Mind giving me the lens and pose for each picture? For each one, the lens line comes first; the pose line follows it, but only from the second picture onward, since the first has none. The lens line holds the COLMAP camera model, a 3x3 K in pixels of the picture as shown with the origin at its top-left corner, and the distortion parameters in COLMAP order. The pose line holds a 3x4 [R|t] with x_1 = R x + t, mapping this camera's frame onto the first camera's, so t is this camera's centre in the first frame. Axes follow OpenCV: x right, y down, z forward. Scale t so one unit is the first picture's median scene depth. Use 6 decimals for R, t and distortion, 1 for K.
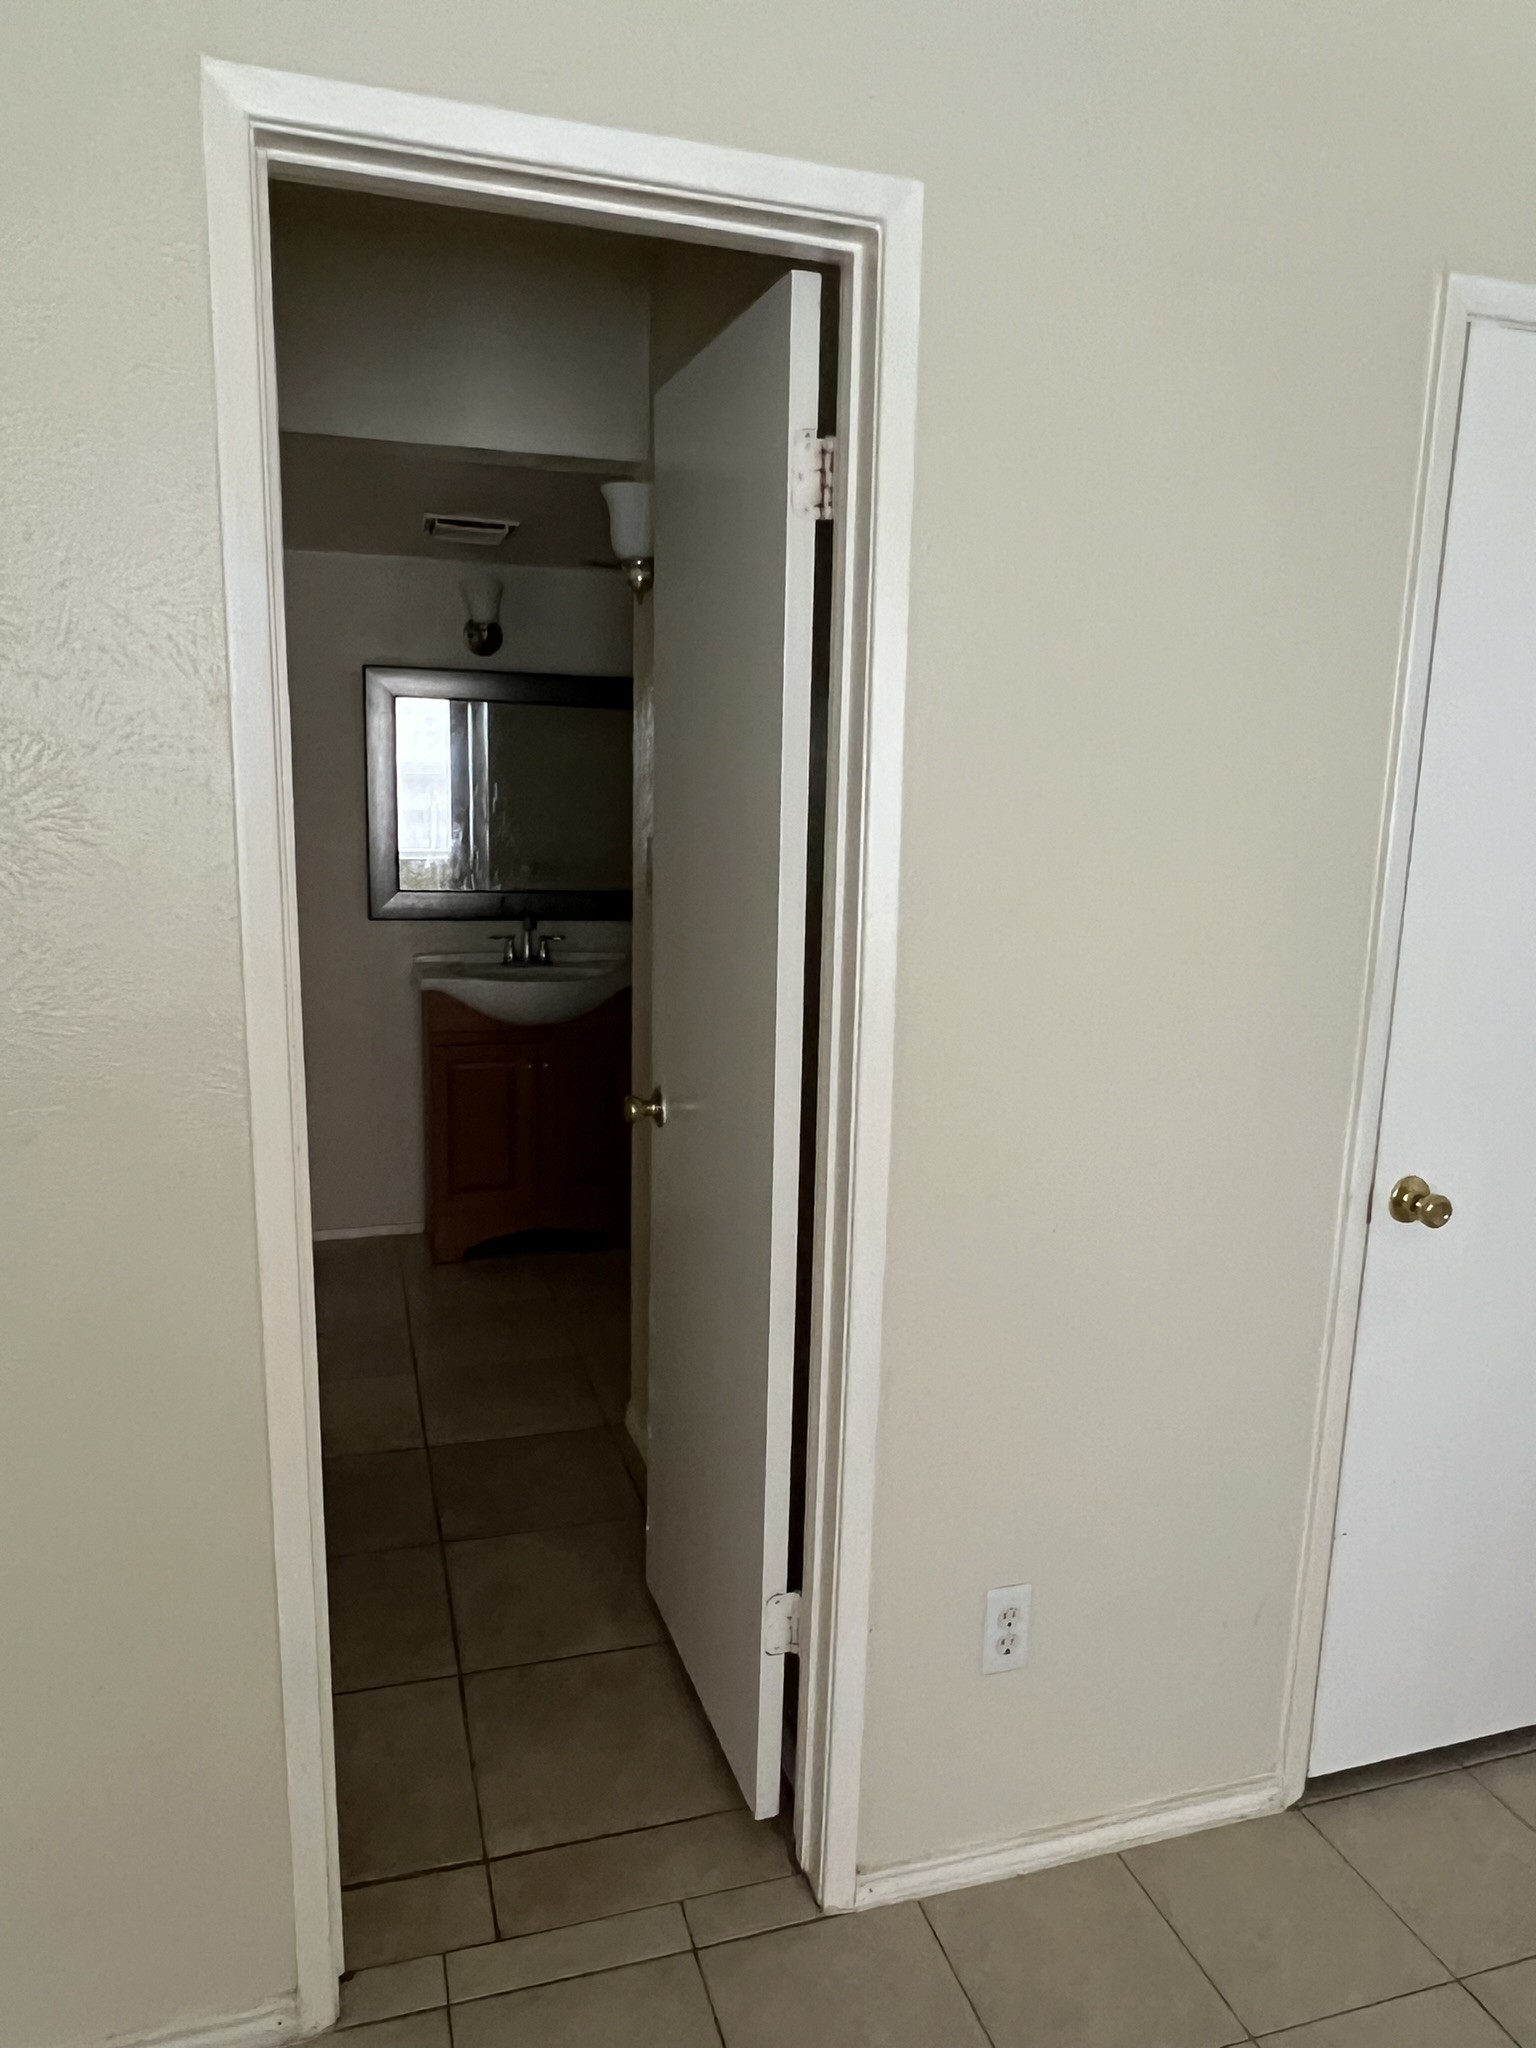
lens RADIAL K [[1362.8, 0, 768.0], [0, 1362.8, 1024.0], [0, 0, 1]] dist [-0.000400, -0.002100]
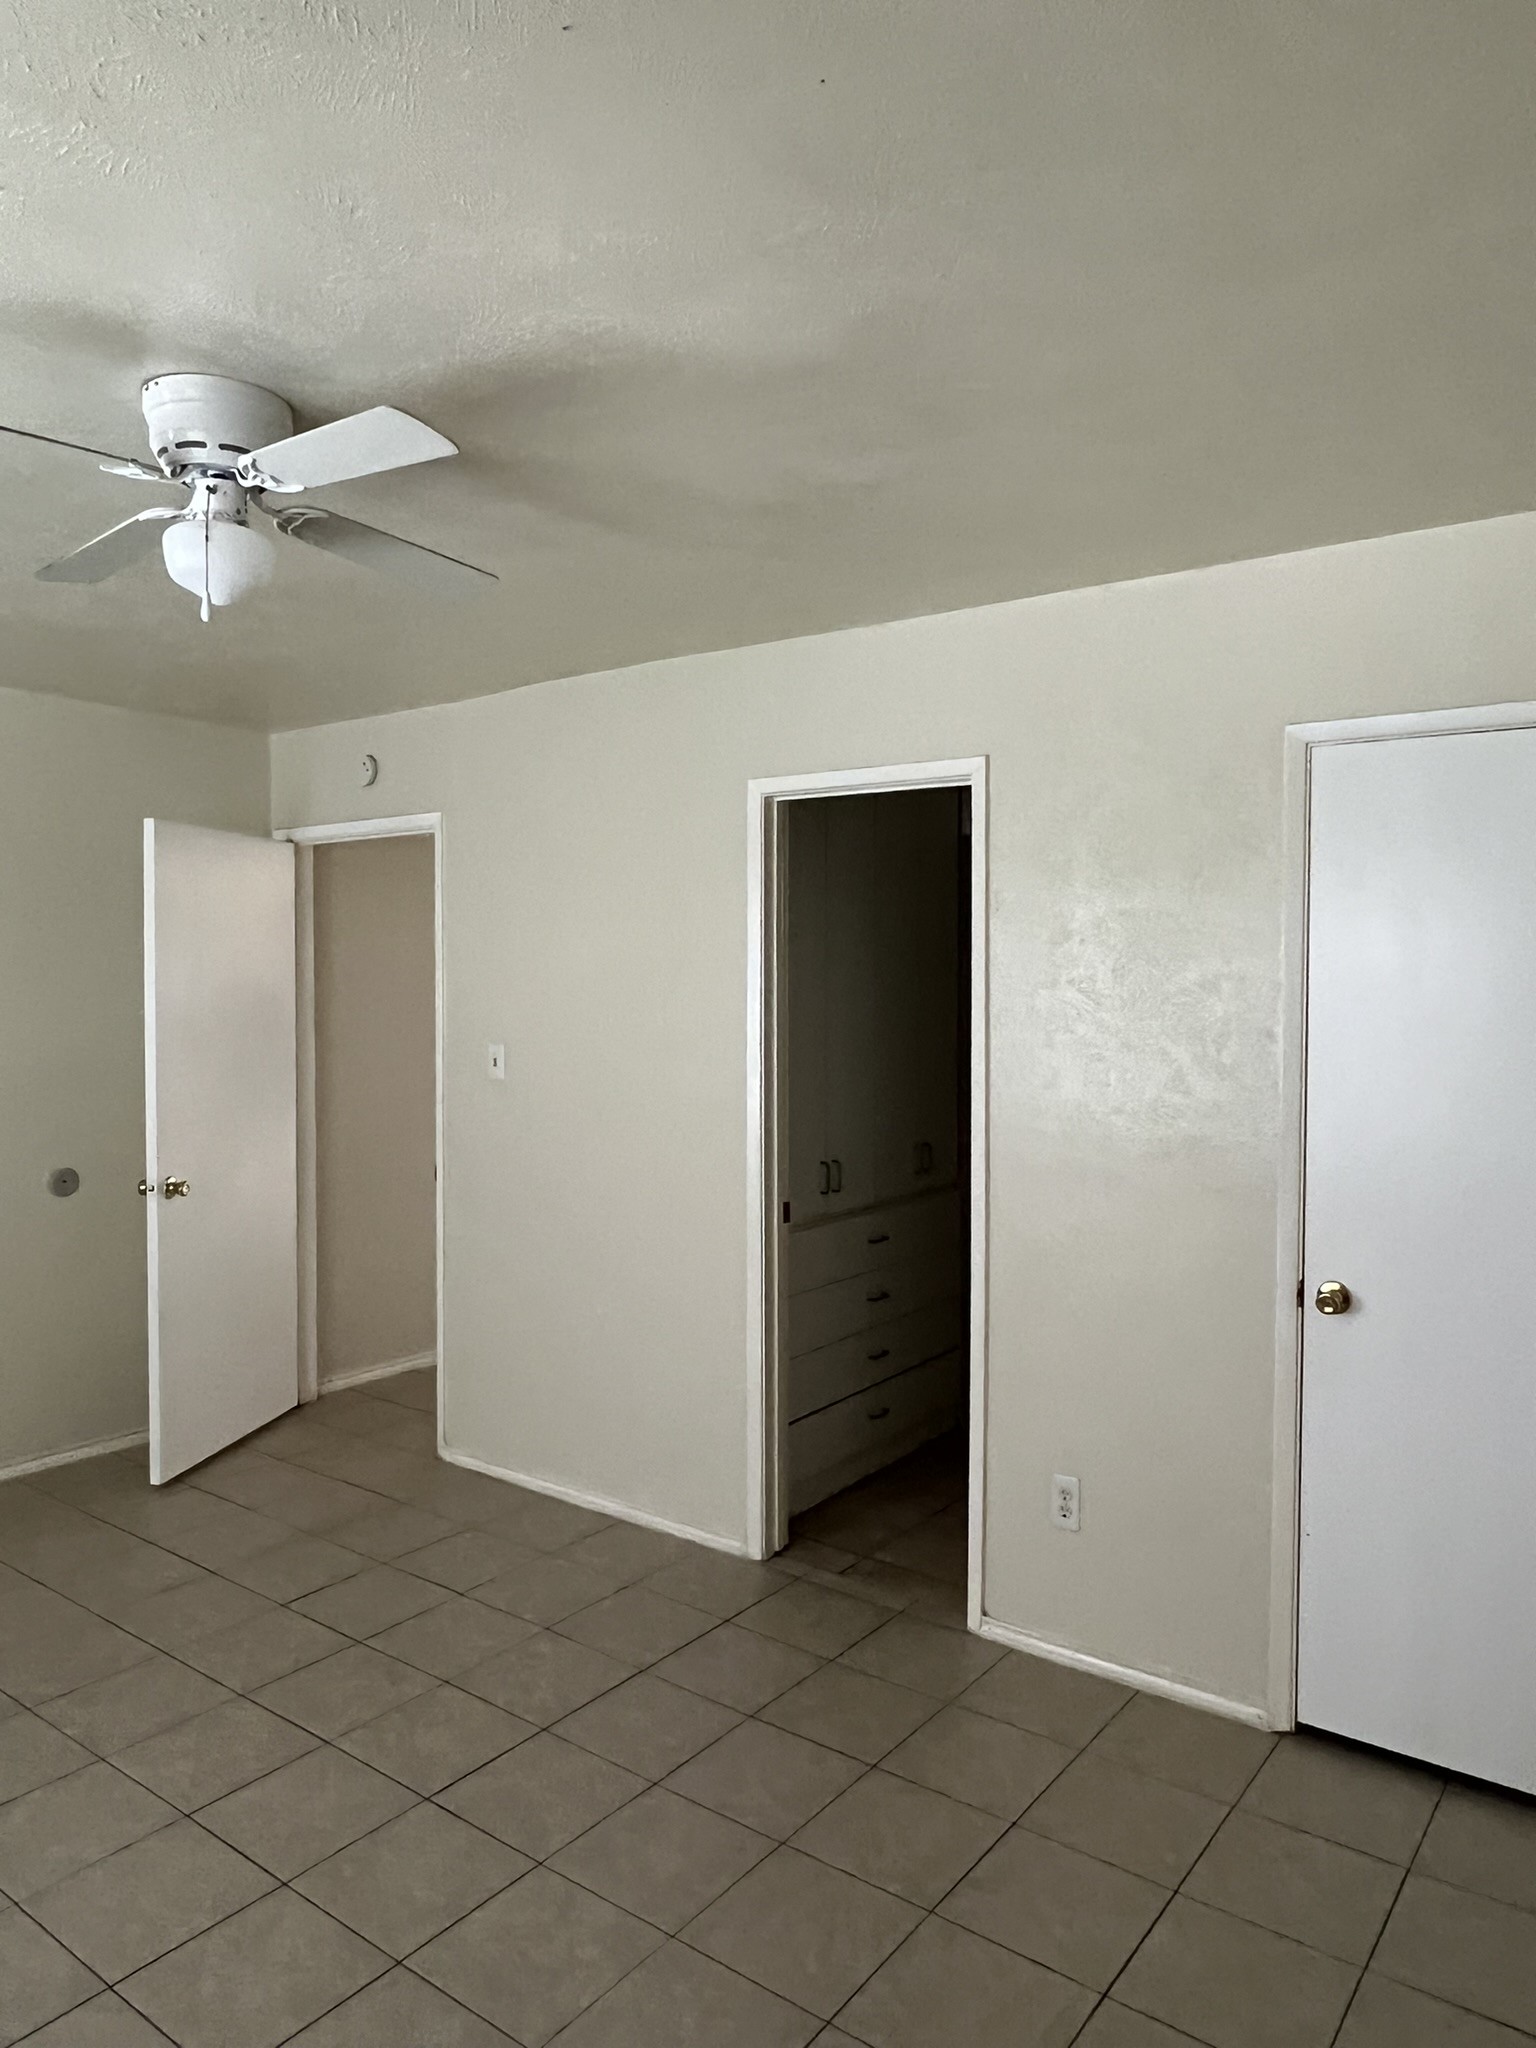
lens RADIAL K [[1402.9, 0, 768.0], [0, 1402.9, 1024.0], [0, 0, 1]] dist [0.006303, 0.001719]
pose [[0.594421, 0.009538, -0.804097, 1.377241], [-0.134482, 0.987027, -0.087707, 0.052432], [0.792829, 0.160272, 0.587992, -0.444322]]
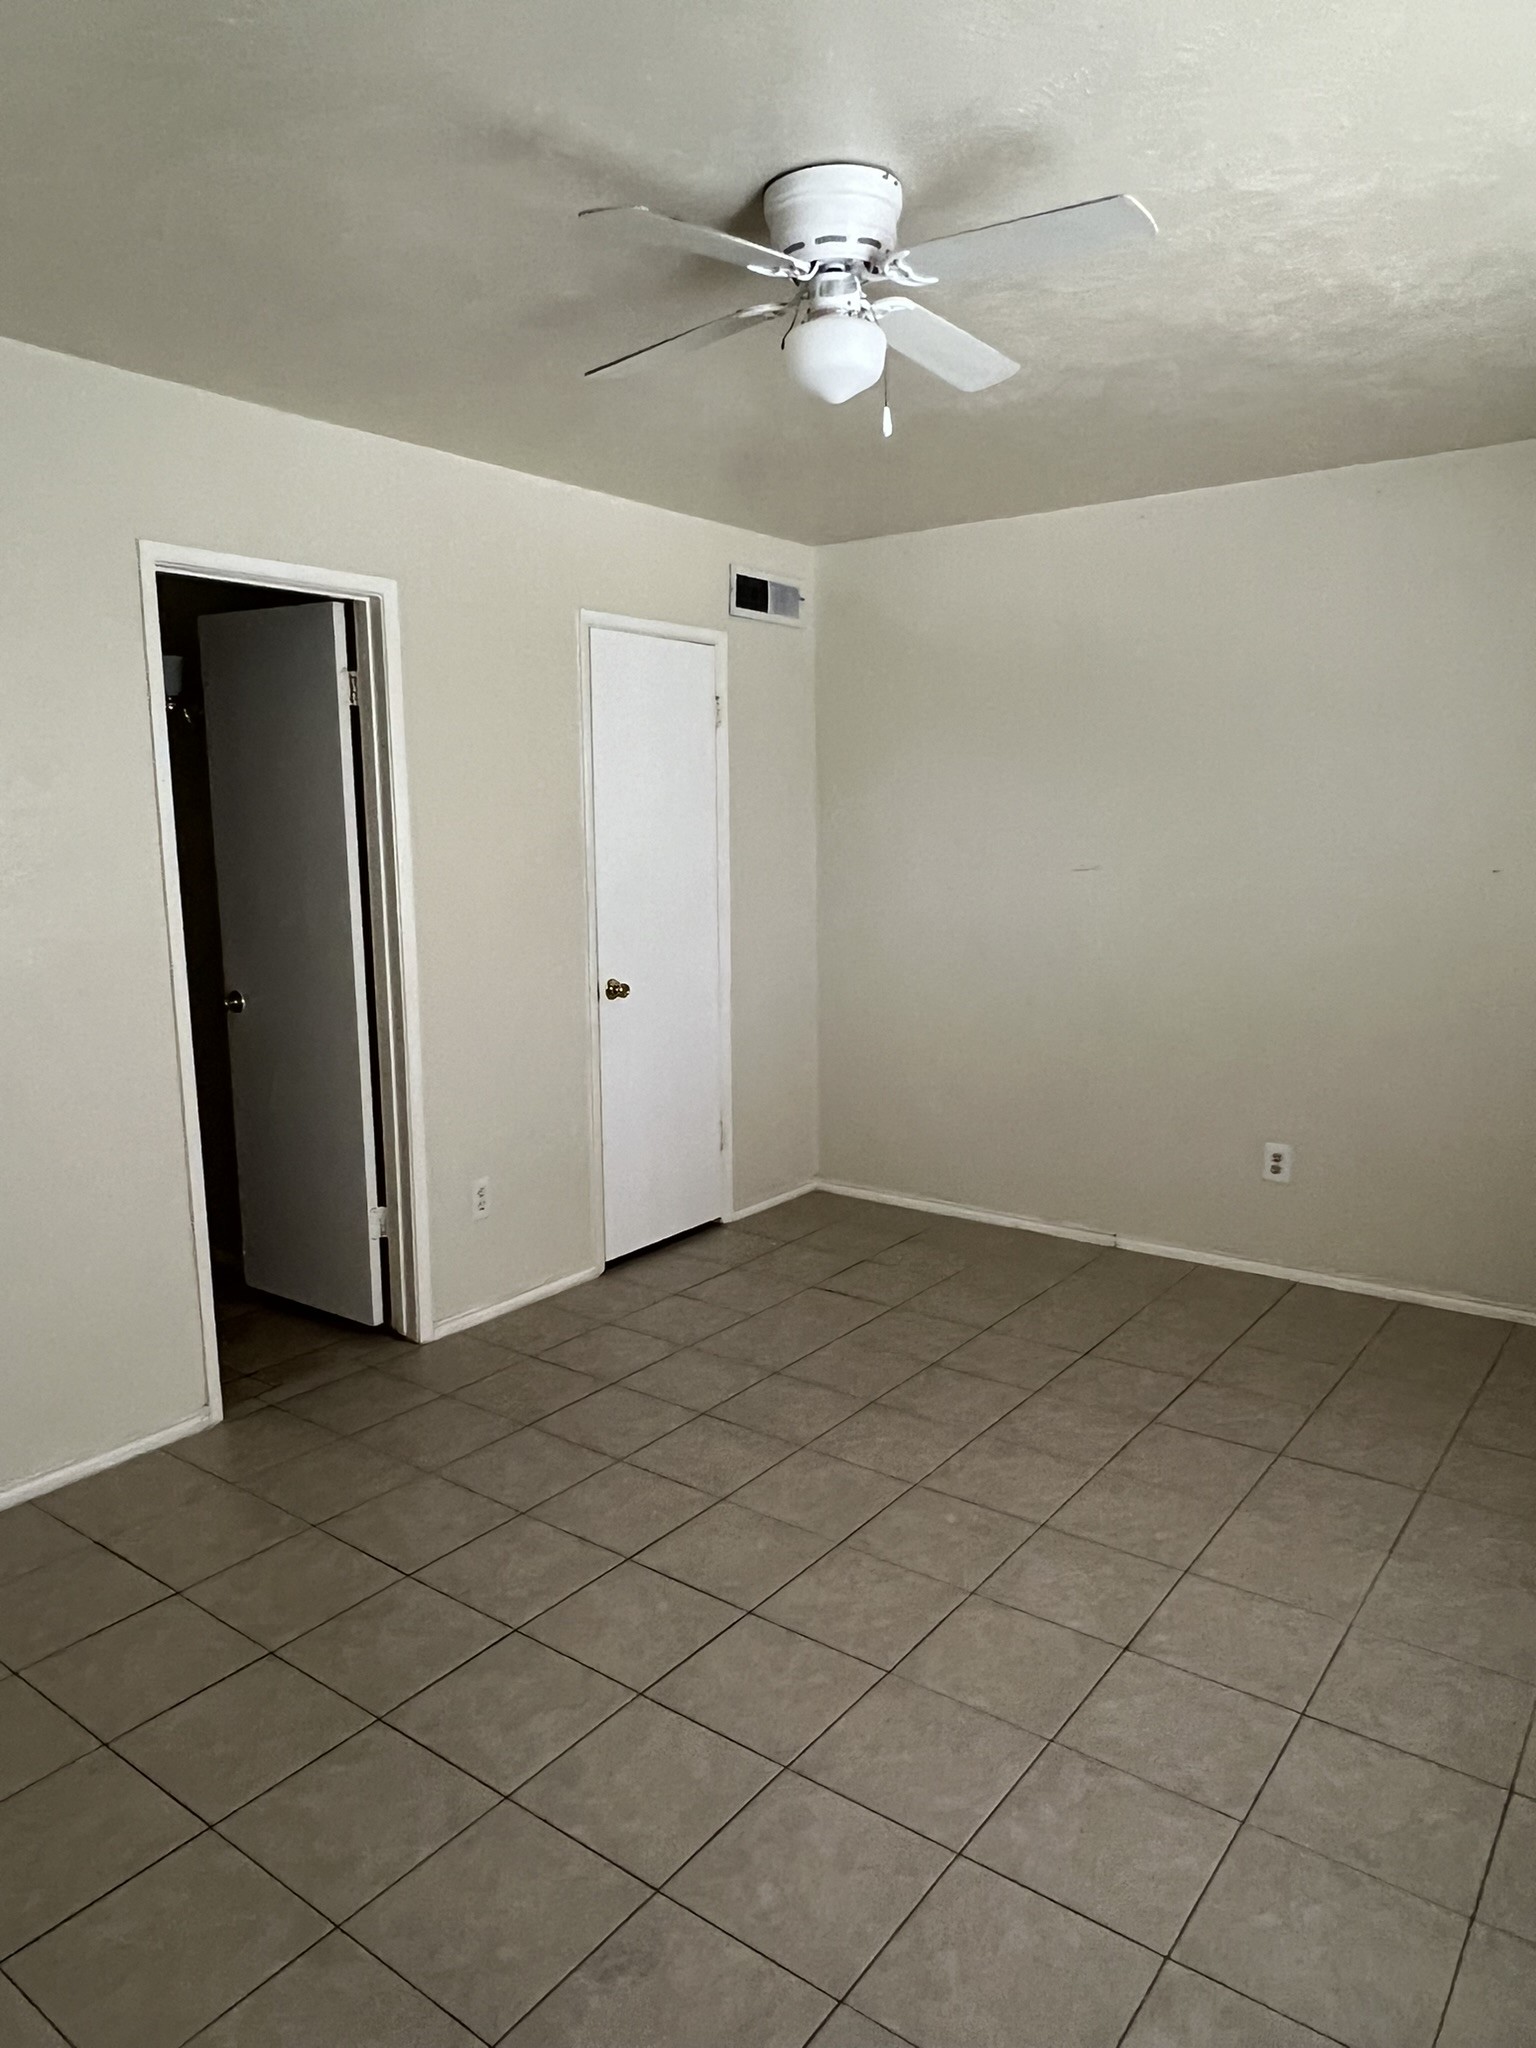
lens RADIAL K [[1331.3, 0, 788.1], [0, 1331.3, 1033.2], [0, 0, 1]] dist [-0.001671, -0.001717]
pose [[0.798519, -0.127760, 0.588256, -0.664377], [0.131587, 0.990631, 0.036529, 0.164023], [-0.587412, 0.048238, 0.807849, -1.054337]]
